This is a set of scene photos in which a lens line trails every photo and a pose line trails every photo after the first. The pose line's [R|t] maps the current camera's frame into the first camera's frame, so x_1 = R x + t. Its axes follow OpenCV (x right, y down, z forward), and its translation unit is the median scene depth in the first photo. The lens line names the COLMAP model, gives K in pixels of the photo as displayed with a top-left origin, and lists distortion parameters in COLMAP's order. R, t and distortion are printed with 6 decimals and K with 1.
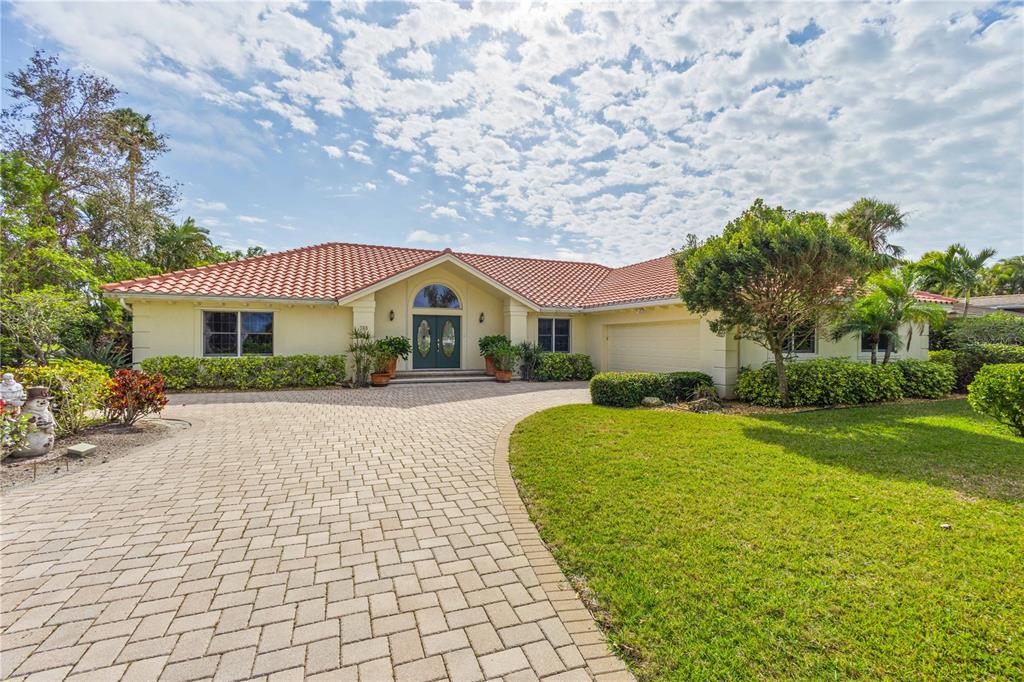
lens RADIAL K [[439.1, 0, 511.9], [0, 439.1, 344.8], [0, 0, 1]] dist [-0.001189, 0.000087]
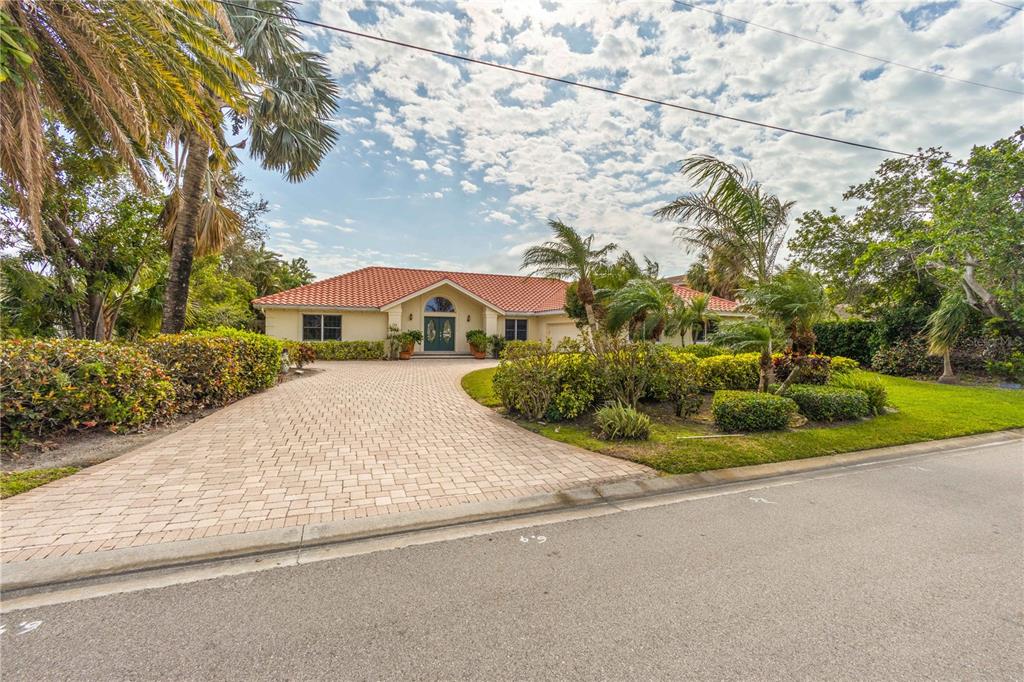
lens RADIAL K [[439.1, 0, 511.9], [0, 439.1, 344.8], [0, 0, 1]] dist [-0.001189, 0.000087]
pose [[0.999748, 0.007026, -0.021313, 0.132219], [-0.006789, 0.999915, 0.011160, 0.014319], [0.021390, -0.011013, 0.999711, -0.609303]]
